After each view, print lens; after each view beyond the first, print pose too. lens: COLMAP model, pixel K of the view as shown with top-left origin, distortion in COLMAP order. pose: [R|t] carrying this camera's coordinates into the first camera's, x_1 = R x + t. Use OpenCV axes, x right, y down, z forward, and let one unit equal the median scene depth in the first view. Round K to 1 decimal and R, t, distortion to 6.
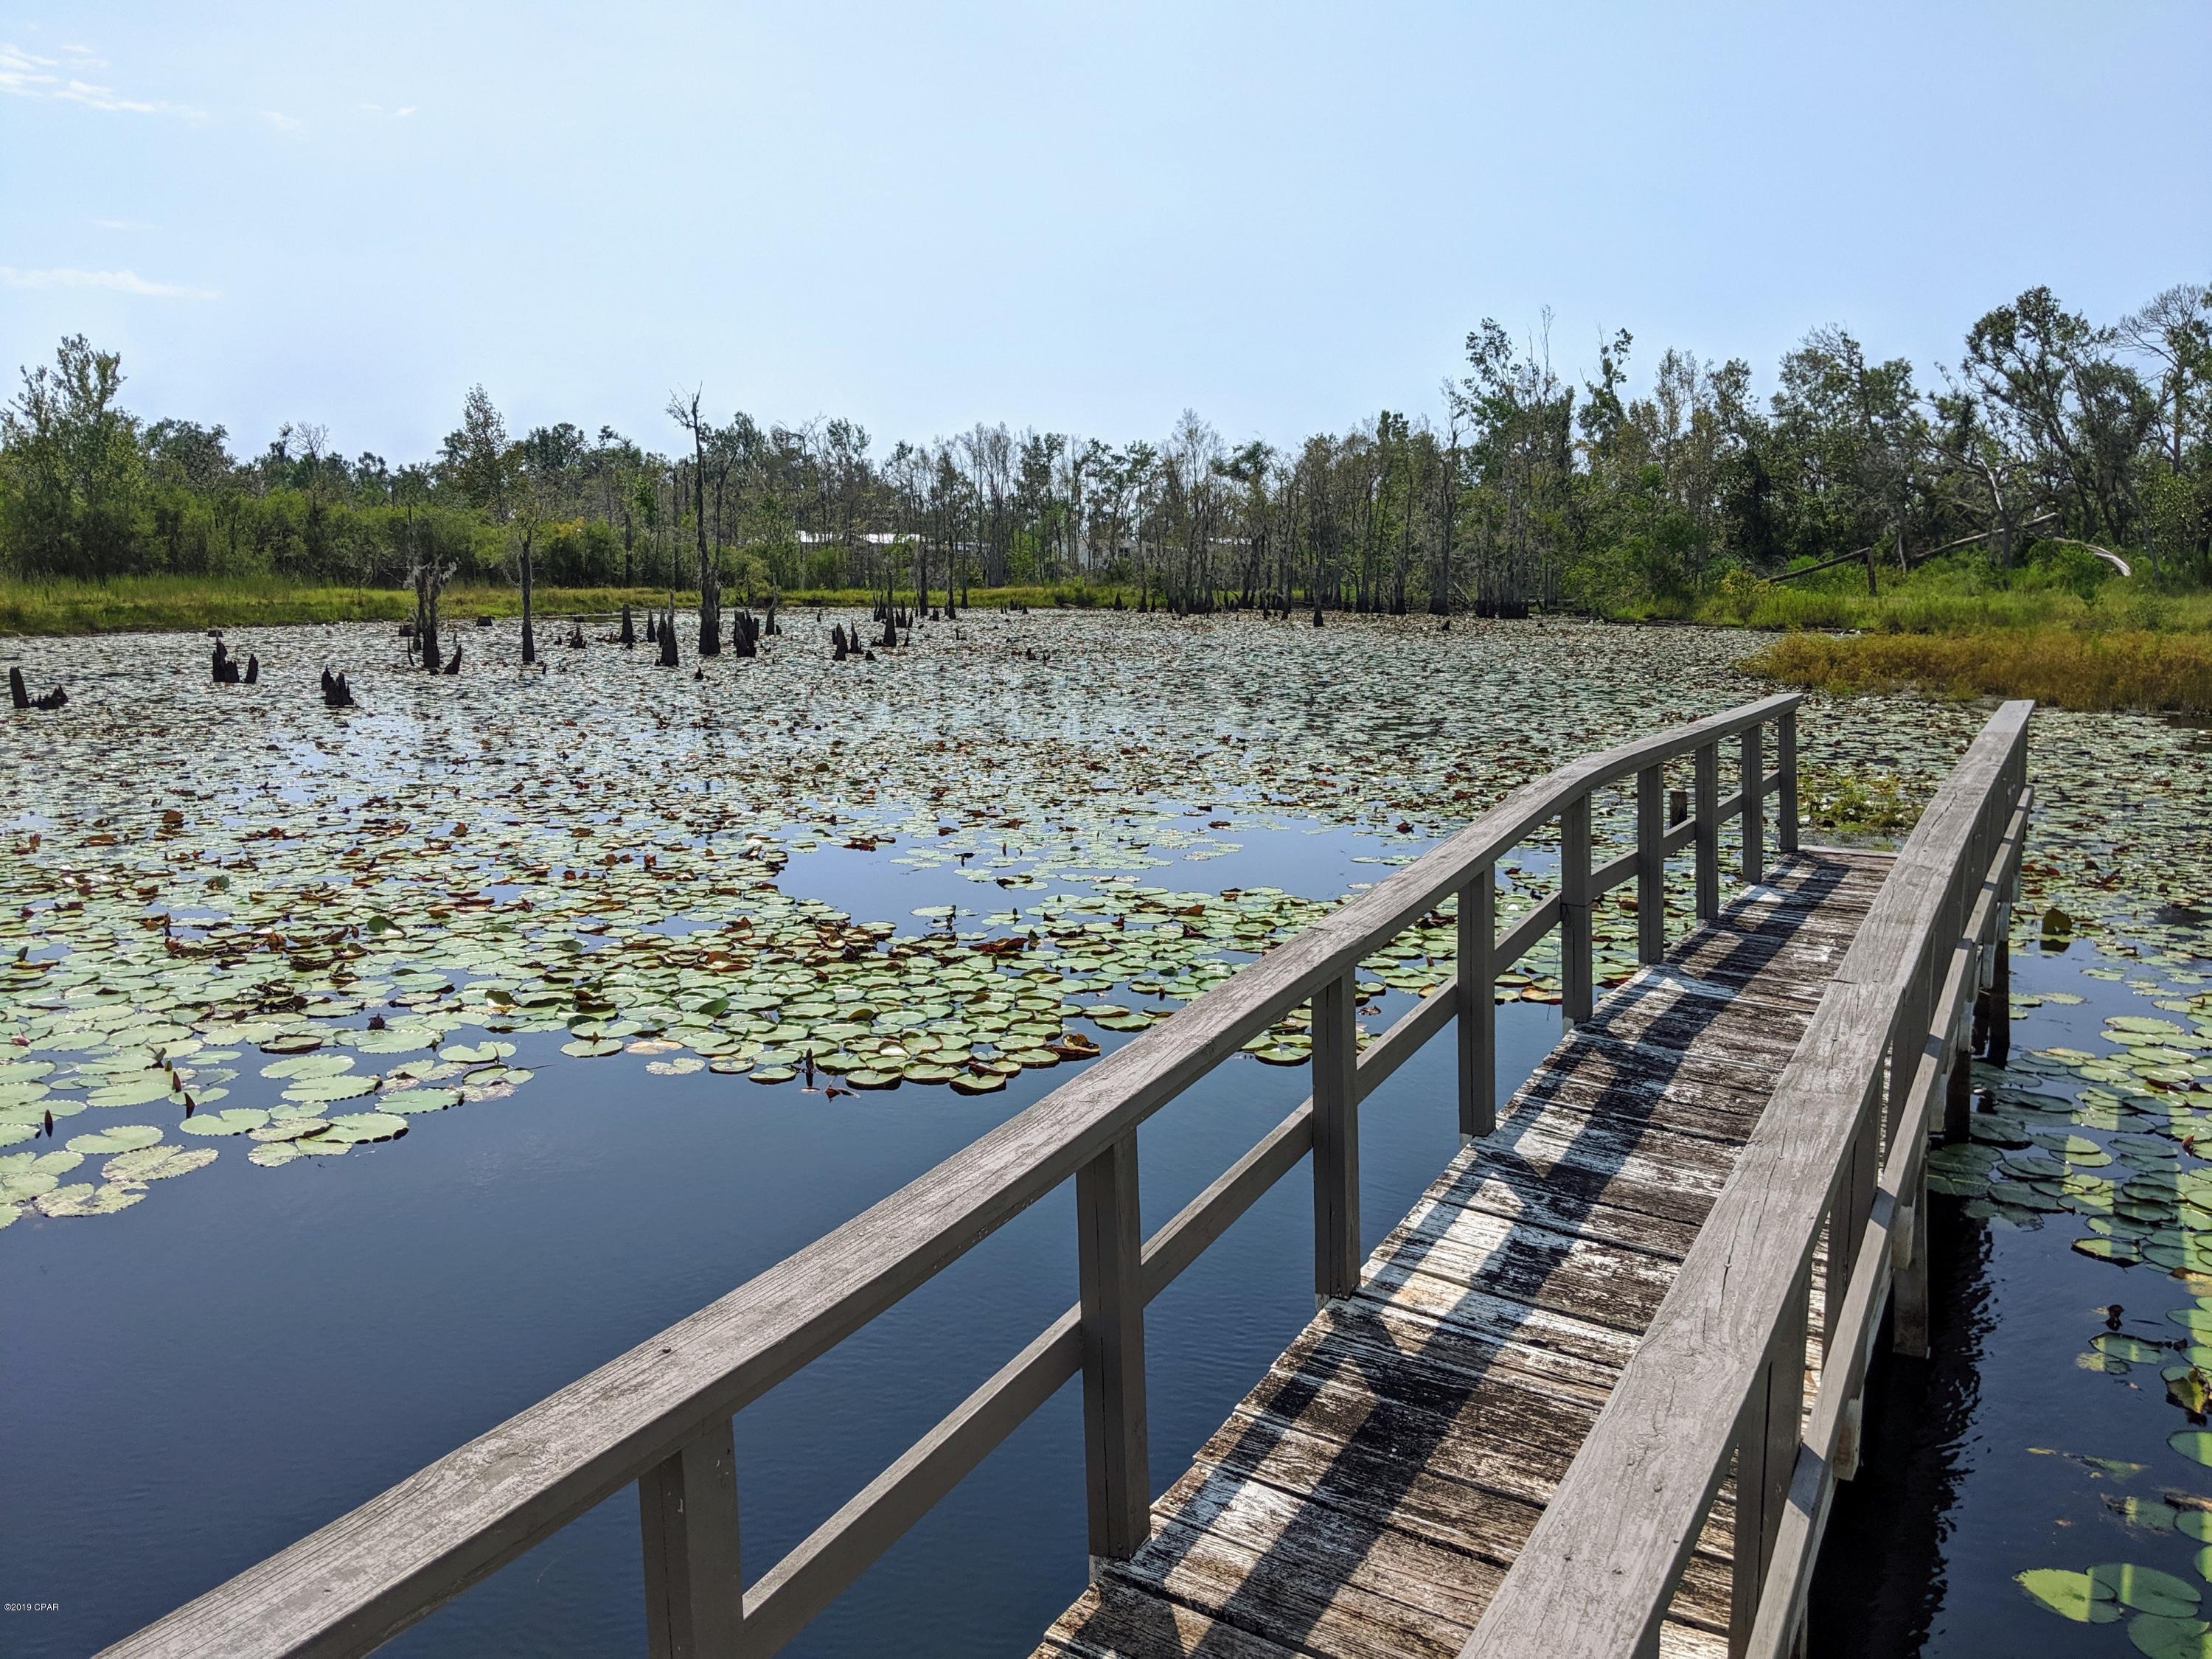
lens RADIAL K [[1792.4, 0, 1071.1], [0, 1792.4, 859.8], [0, 0, 1]] dist [0.065626, -0.122556]
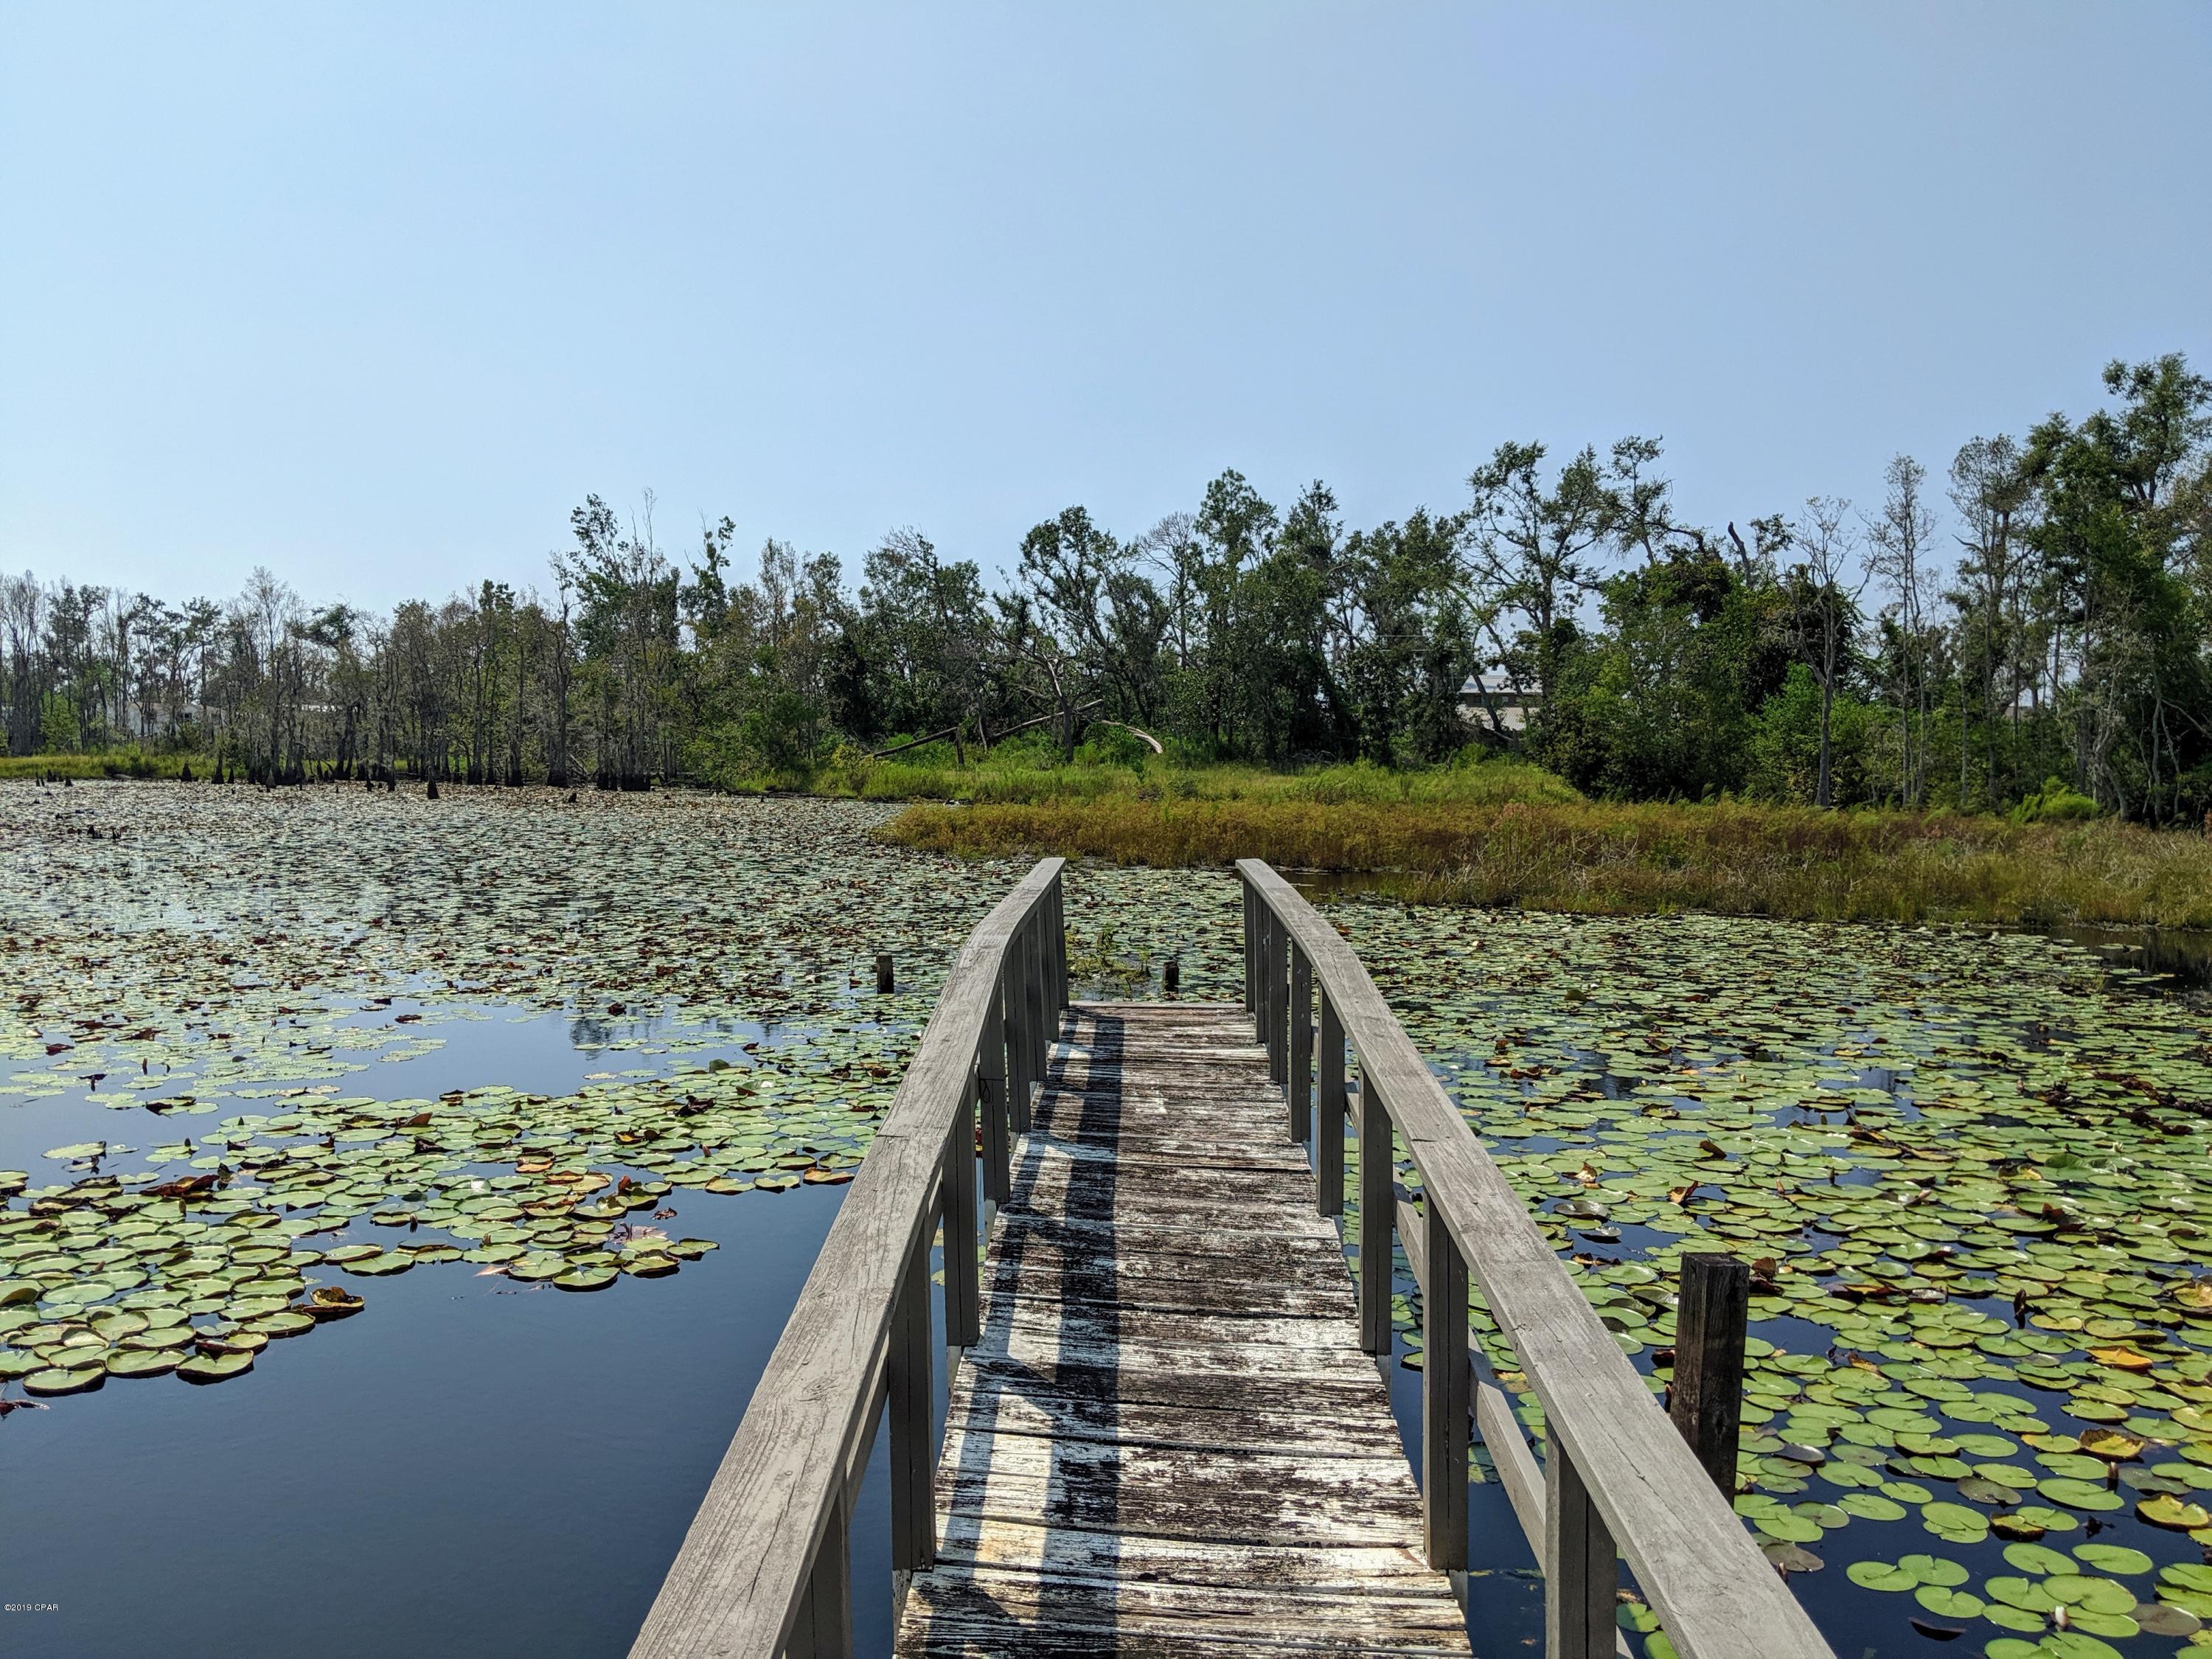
lens RADIAL K [[1792.4, 0, 1109.2], [0, 1792.4, 830.2], [0, 0, 1]] dist [0.065626, -0.122556]
pose [[0.875434, -0.015341, 0.483093, -0.007572], [0.068898, 0.993250, -0.093311, -0.000852], [-0.478401, 0.114972, 0.870582, 0.006988]]
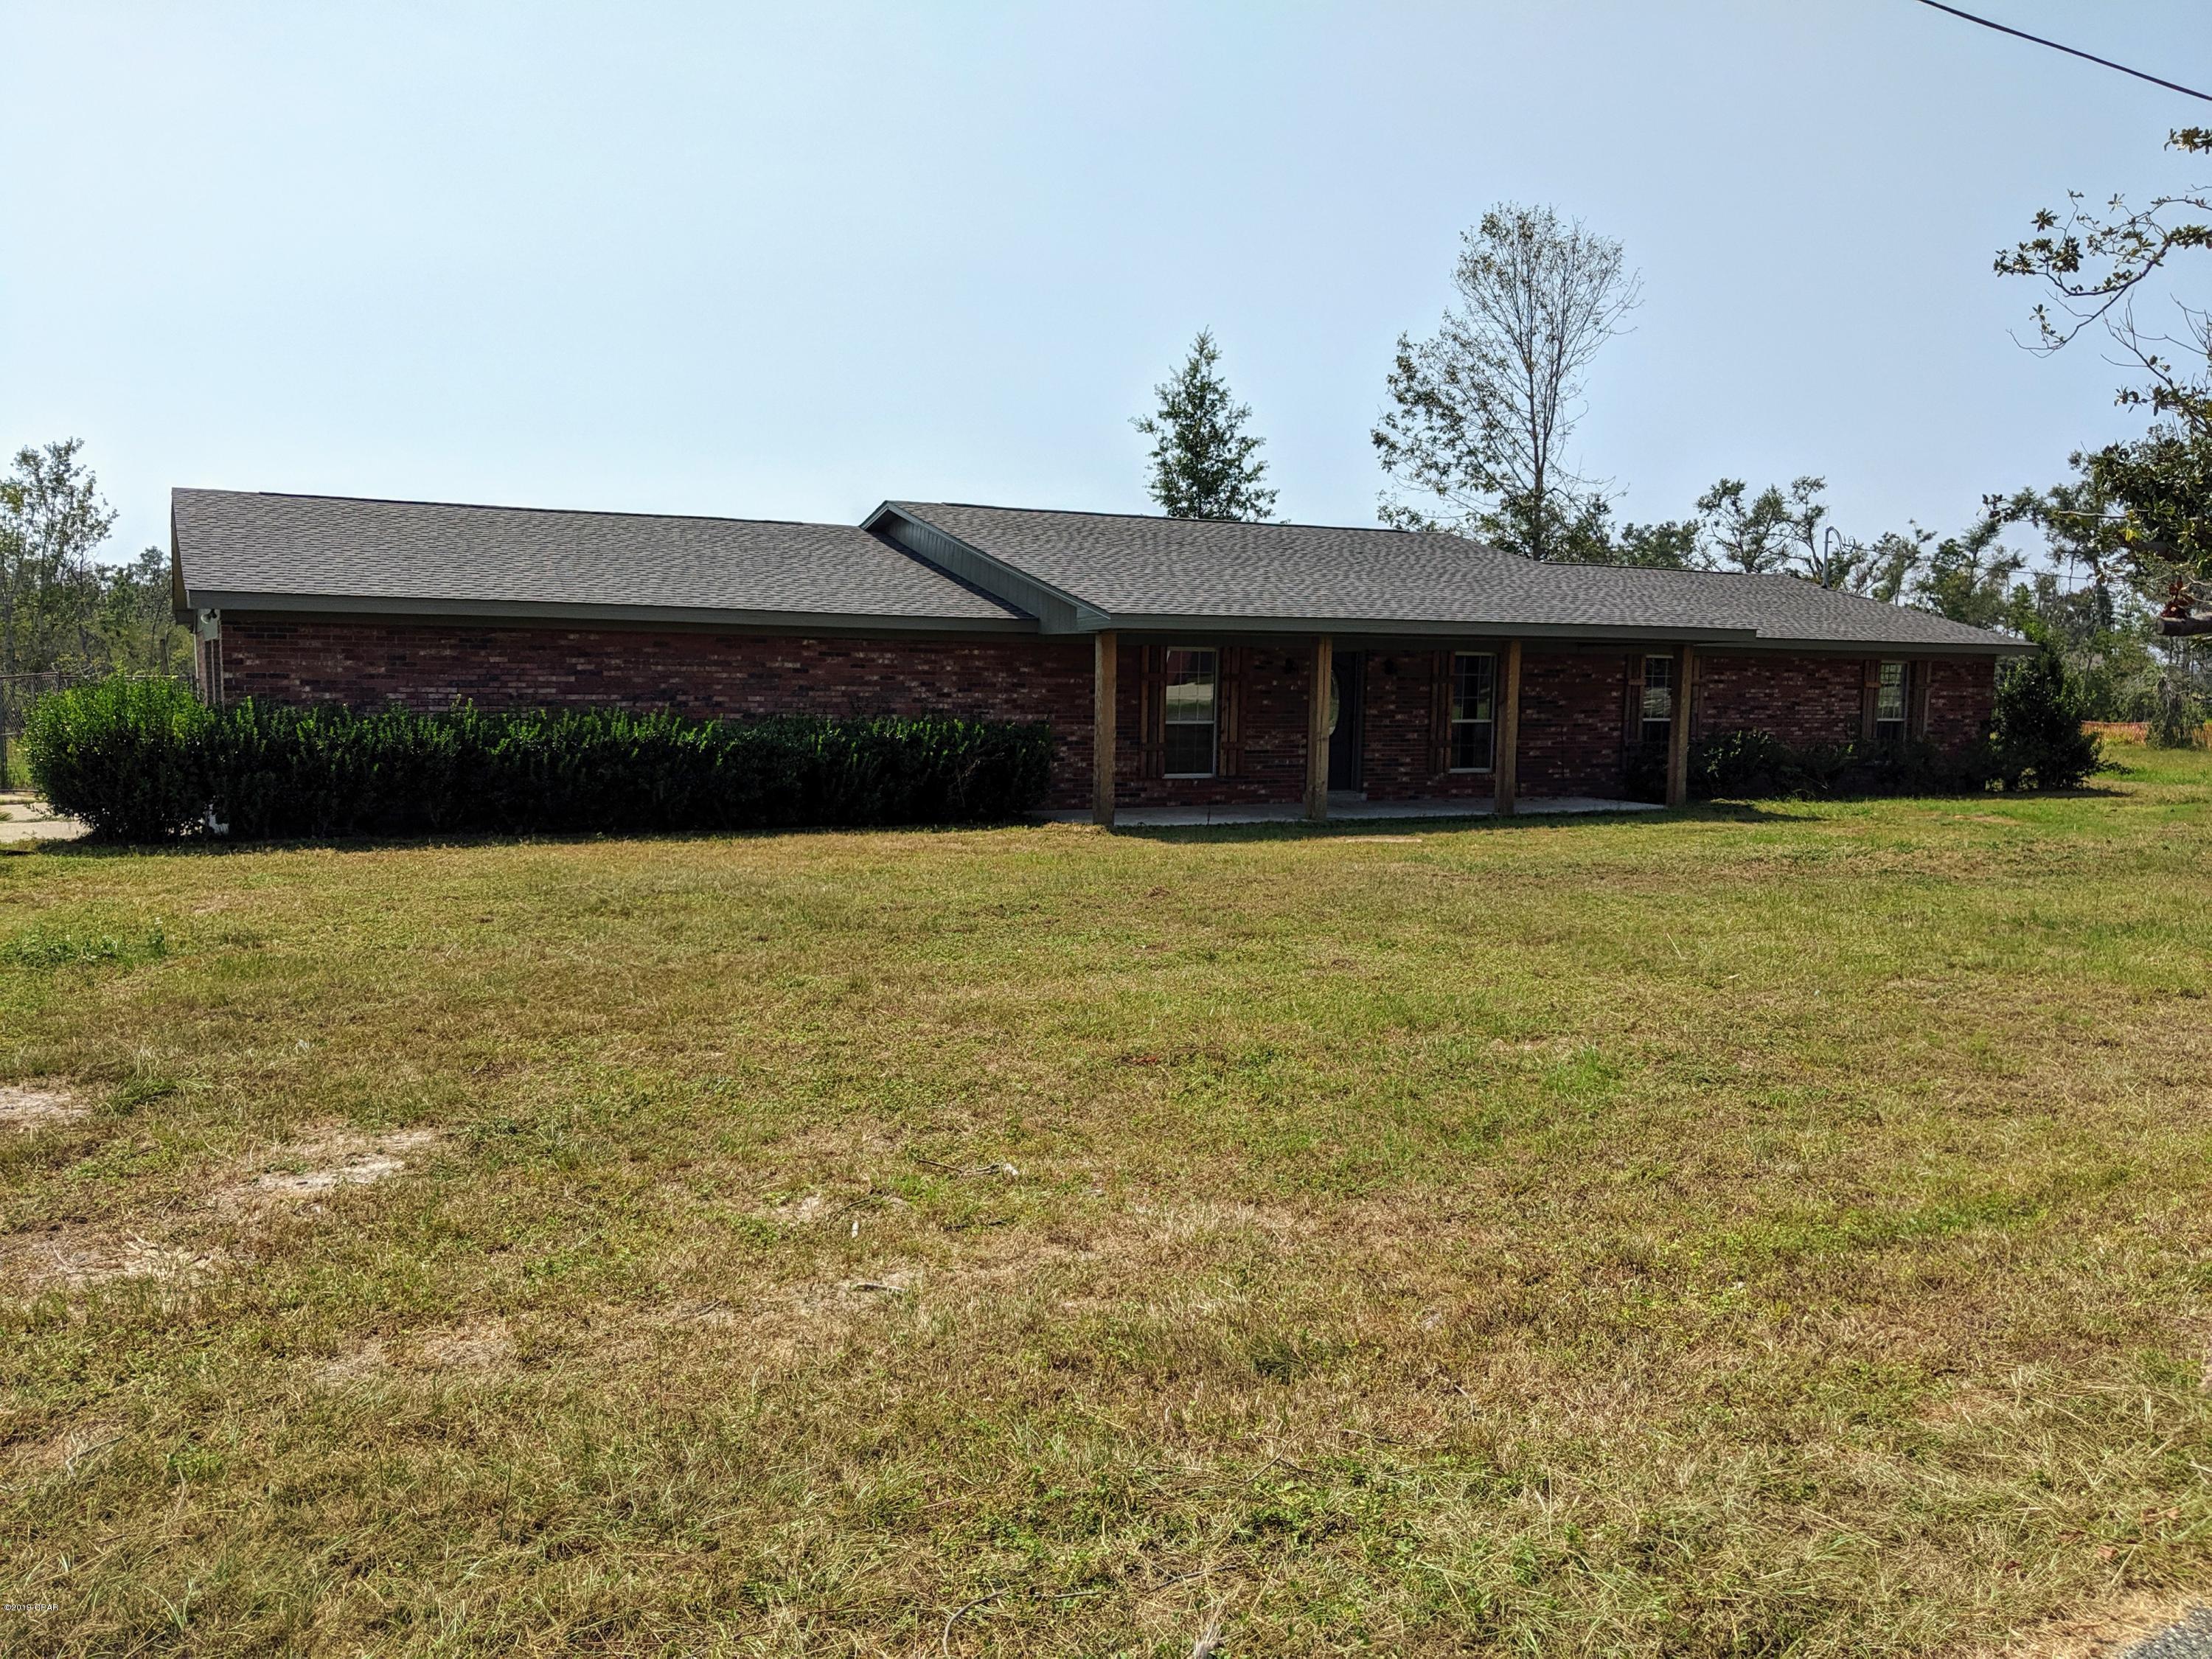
lens RADIAL K [[1792.4, 0, 1097.8], [0, 1792.4, 852.6], [0, 0, 1]] dist [0.065626, -0.122556]
pose [[0.947044, -0.032874, 0.319416, -0.336513], [0.050464, 0.997622, -0.046949, 0.068744], [-0.317113, 0.060582, 0.946451, -0.531751]]
